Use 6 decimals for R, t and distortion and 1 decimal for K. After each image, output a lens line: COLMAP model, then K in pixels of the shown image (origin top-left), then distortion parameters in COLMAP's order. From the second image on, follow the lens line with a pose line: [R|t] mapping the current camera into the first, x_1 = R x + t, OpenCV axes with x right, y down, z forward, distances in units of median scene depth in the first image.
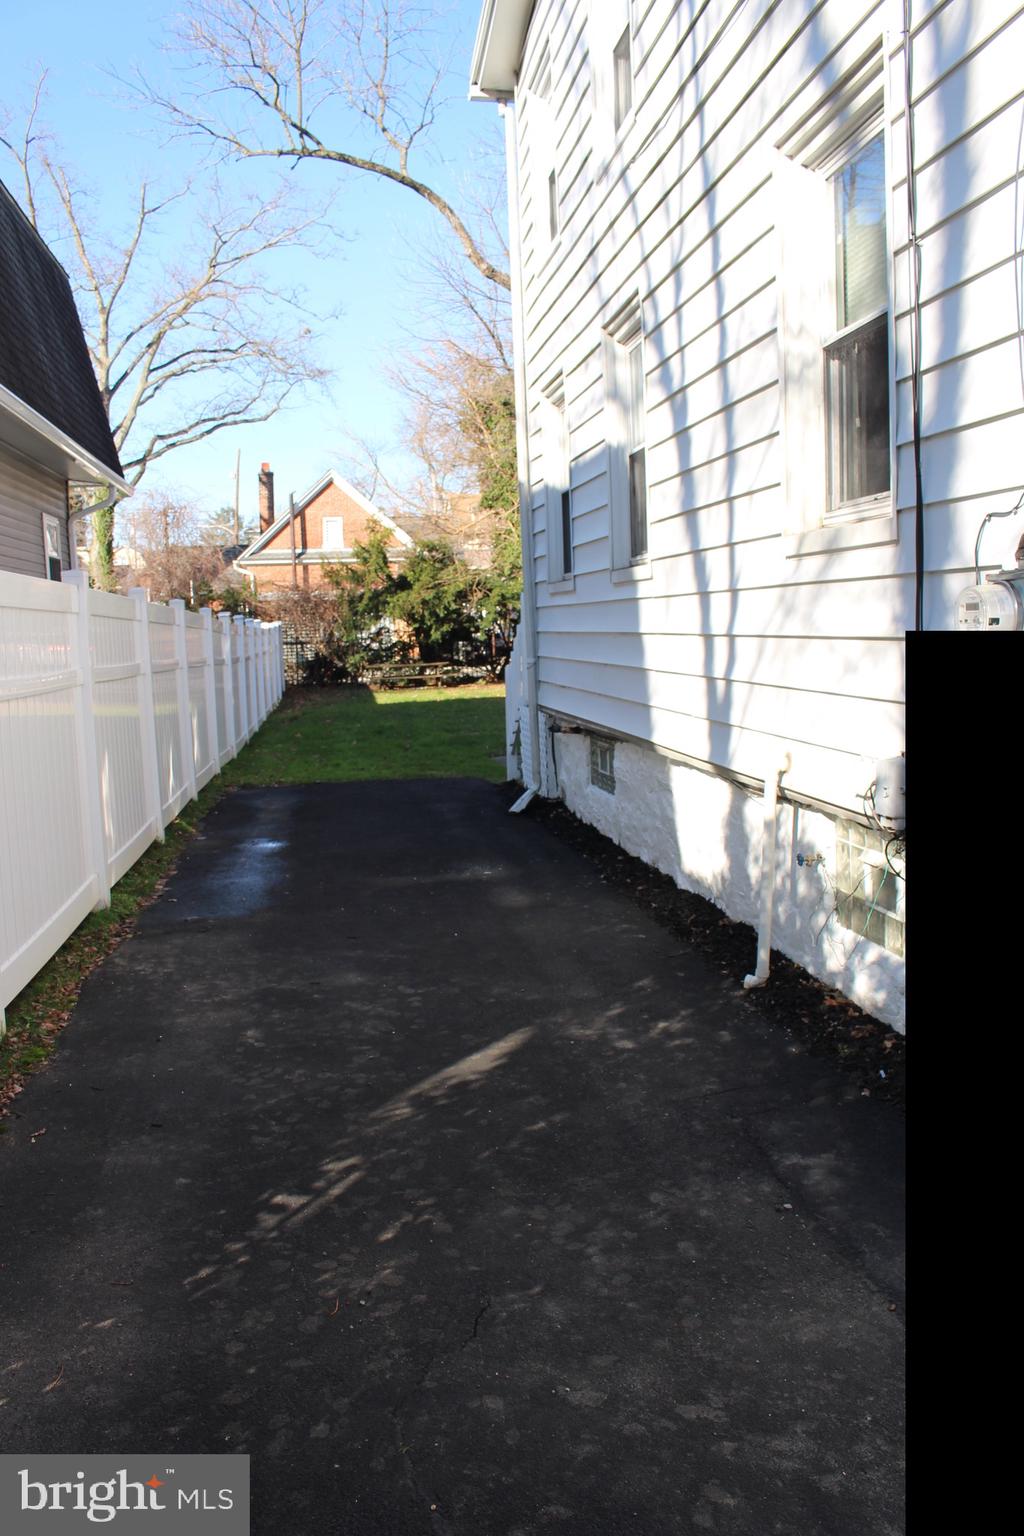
lens RADIAL K [[1309.6, 0, 512.0], [0, 1309.6, 768.0], [0, 0, 1]] dist [-0.177100, 0.183903]
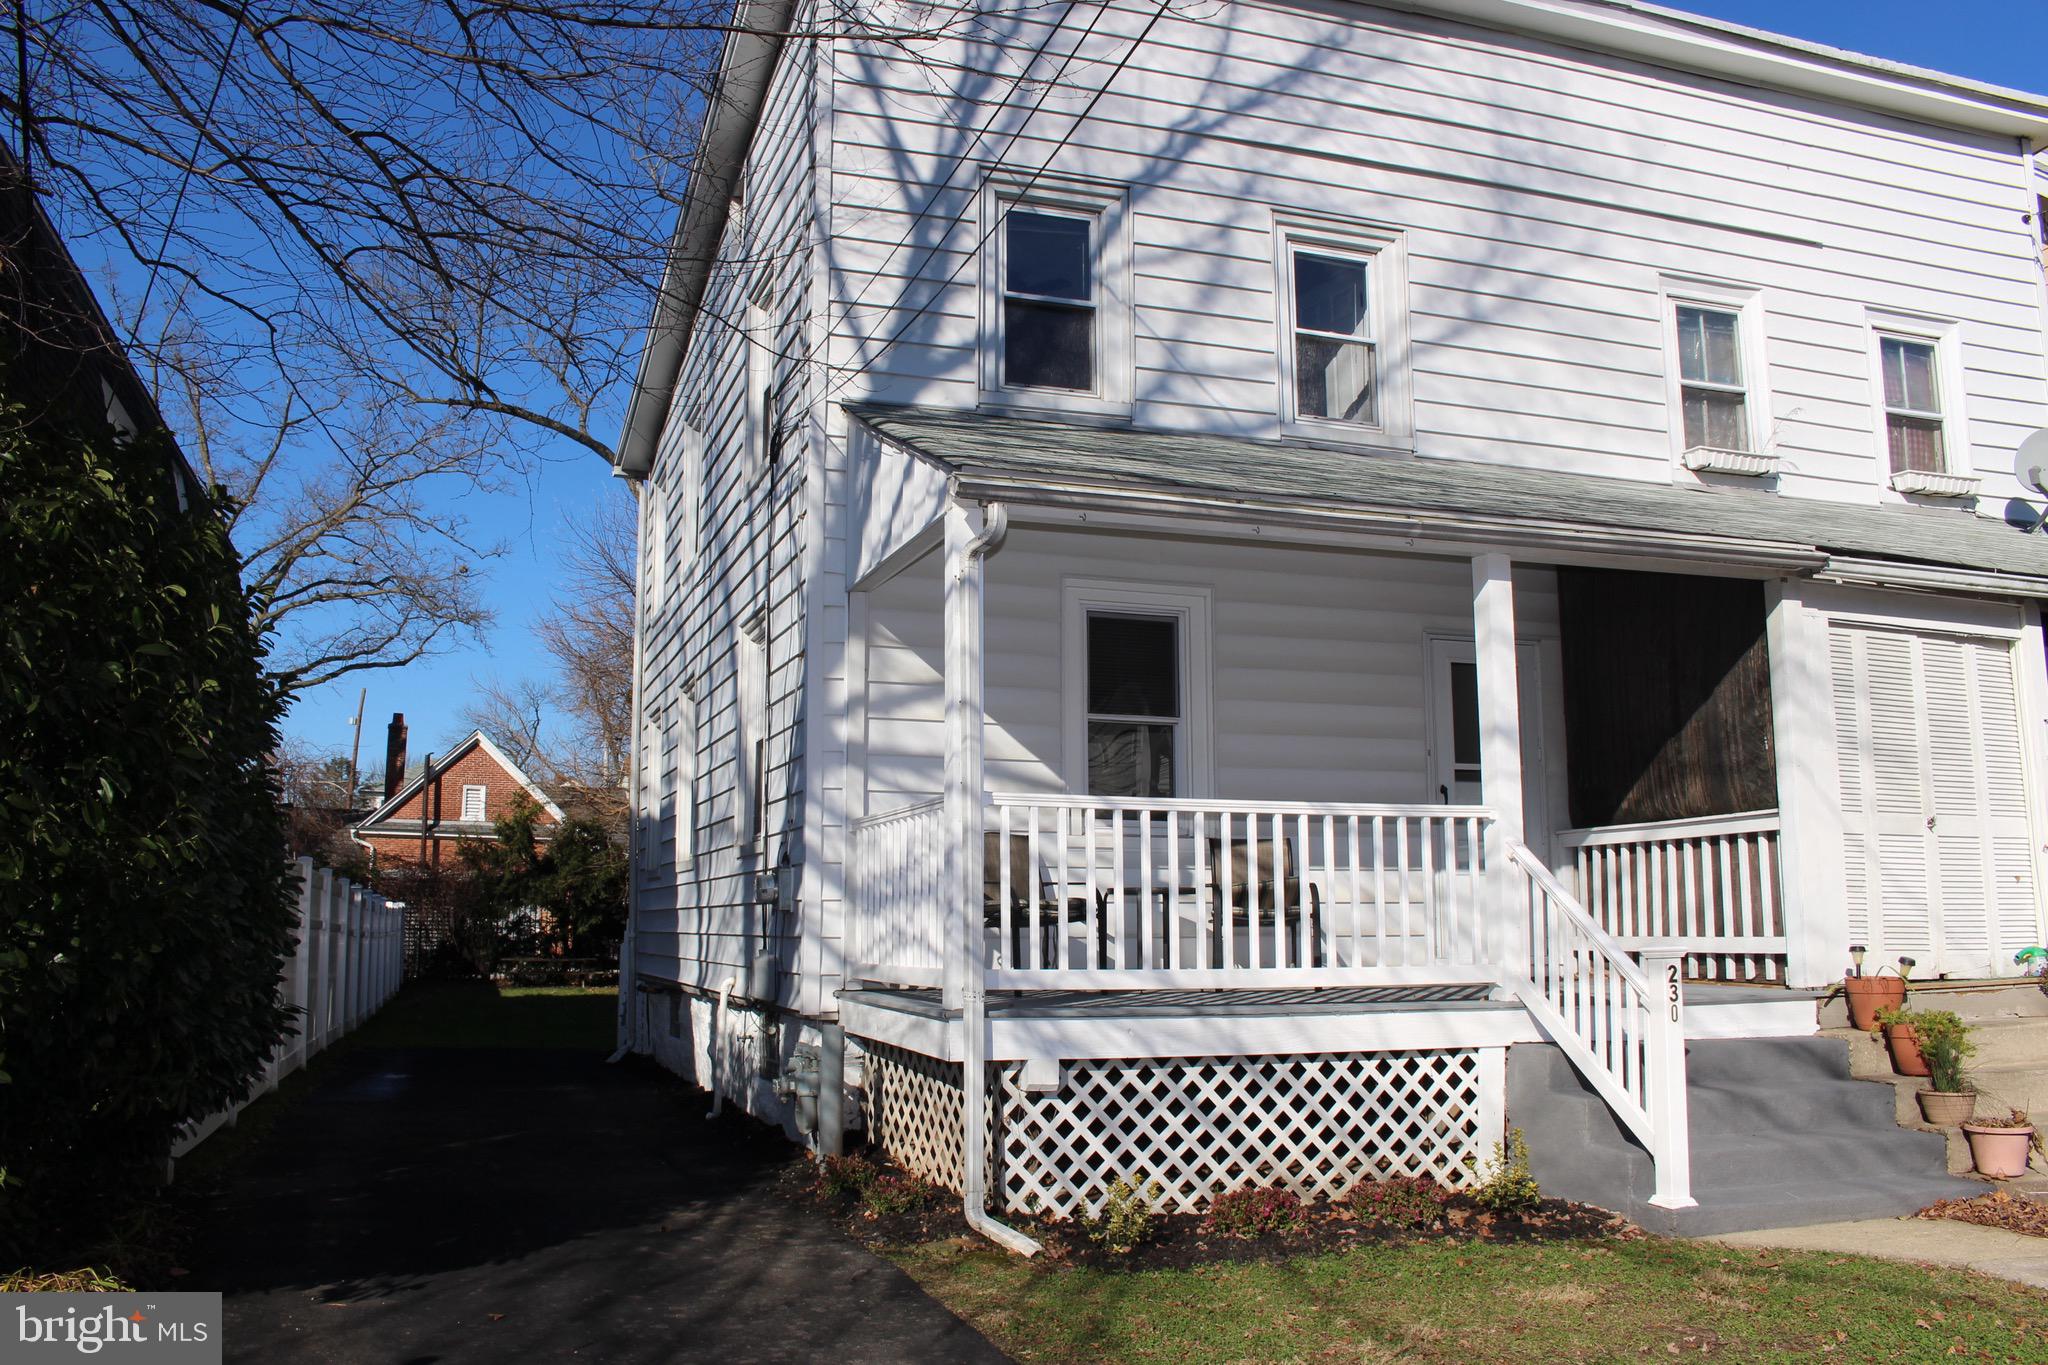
lens RADIAL K [[1695.2, 0, 1024.0], [0, 1695.2, 682.5], [0, 0, 1]] dist [-0.153373, 0.128982]
pose [[0.982329, 0.059516, 0.177446, 0.019614], [-0.012287, 0.966554, -0.256169, 0.020011], [-0.186757, 0.249462, 0.950205, -0.139823]]
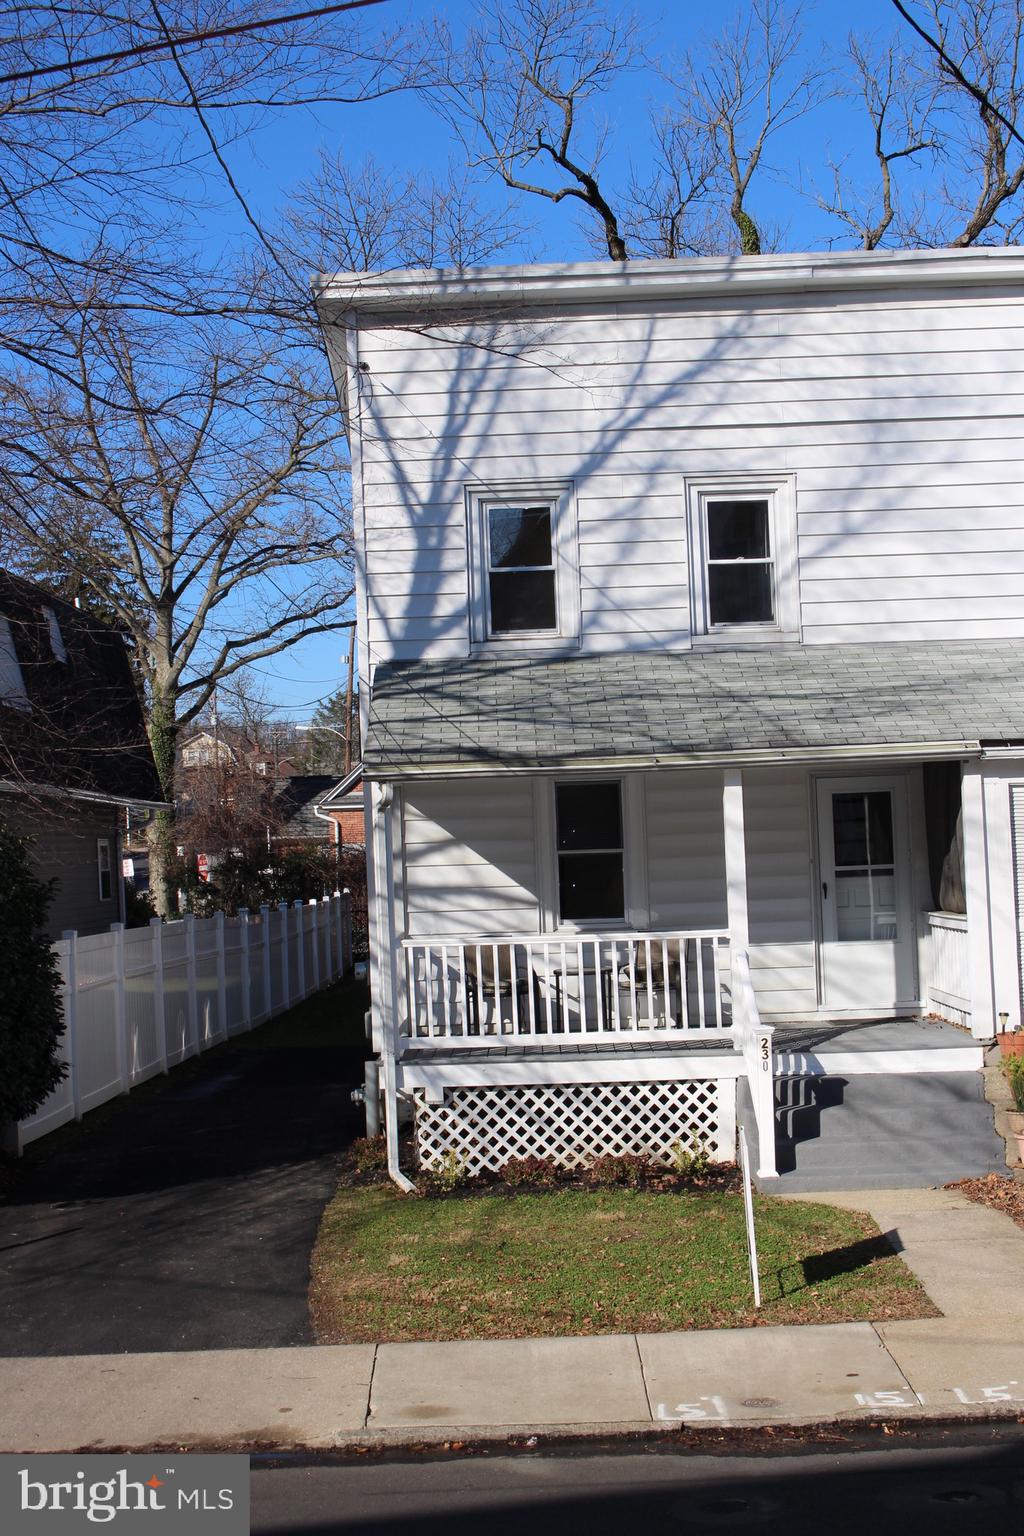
lens RADIAL K [[2219.6, 0, 510.9], [0, 2219.6, 798.6], [0, 0, 1]] dist [-0.061028, 0.000538]
pose [[0.987196, -0.007352, -0.159340, 0.144481], [-0.012666, 0.992170, -0.124254, 0.010239], [0.159006, 0.124682, 0.979373, -0.395456]]
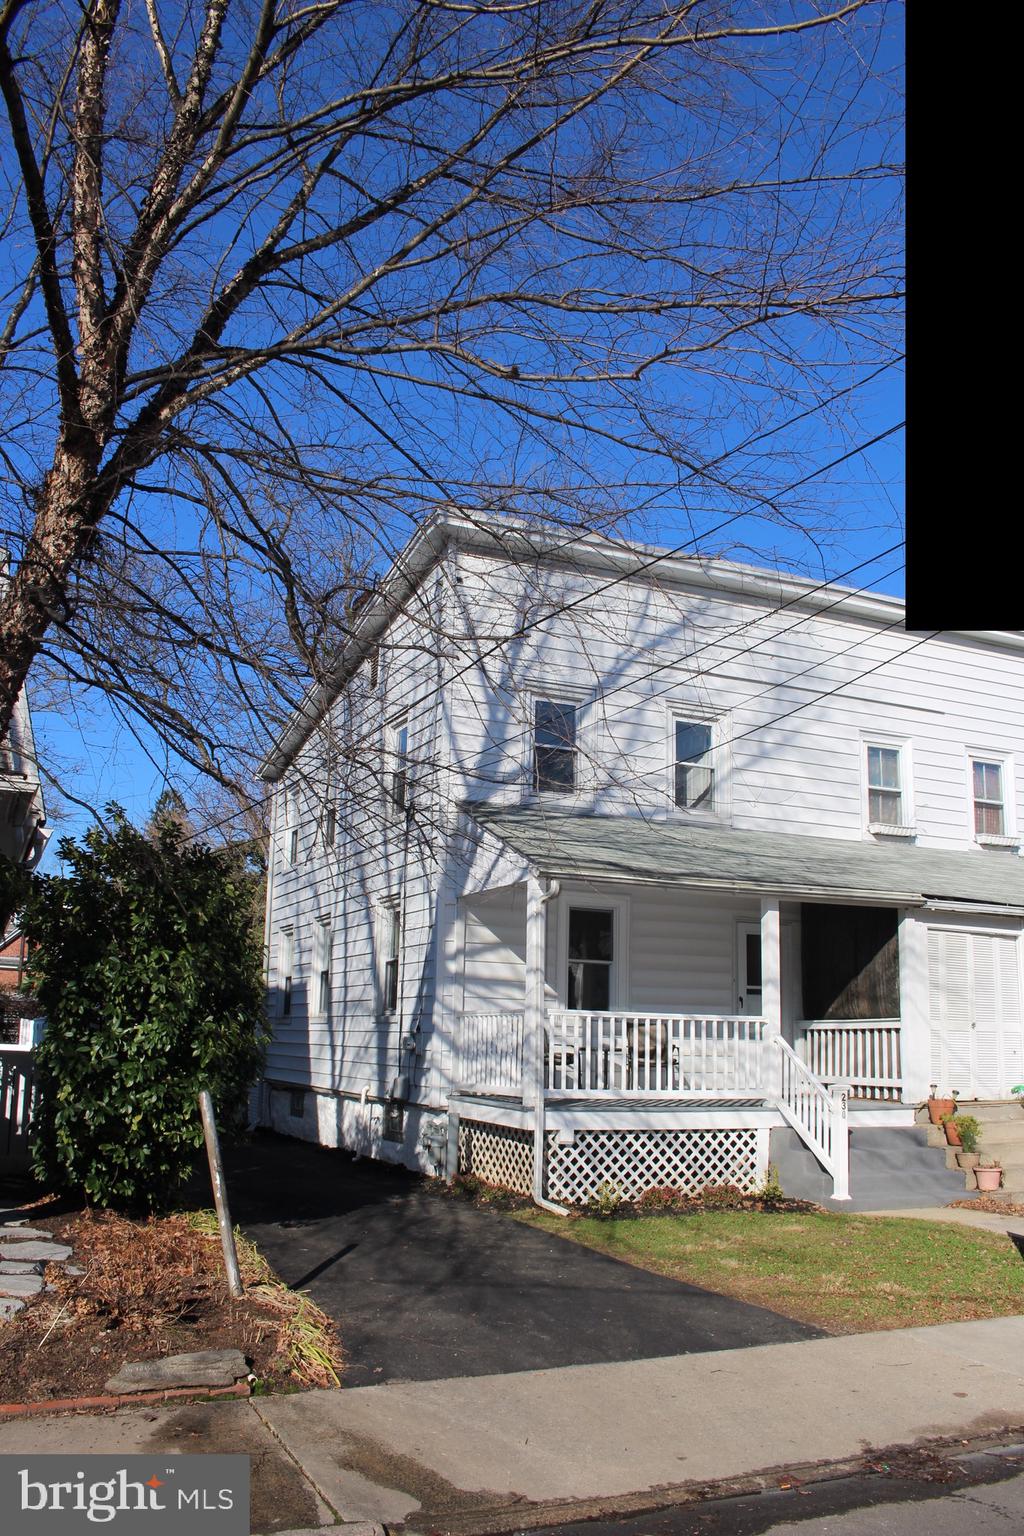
lens RADIAL K [[1309.6, 0, 512.0], [0, 1309.6, 768.0], [0, 0, 1]] dist [-0.177100, 0.183903]
pose [[0.960616, 0.111455, 0.254547, -0.047687], [-0.026187, 0.948270, -0.316383, 0.029290], [-0.276642, 0.297257, 0.913842, -0.268916]]
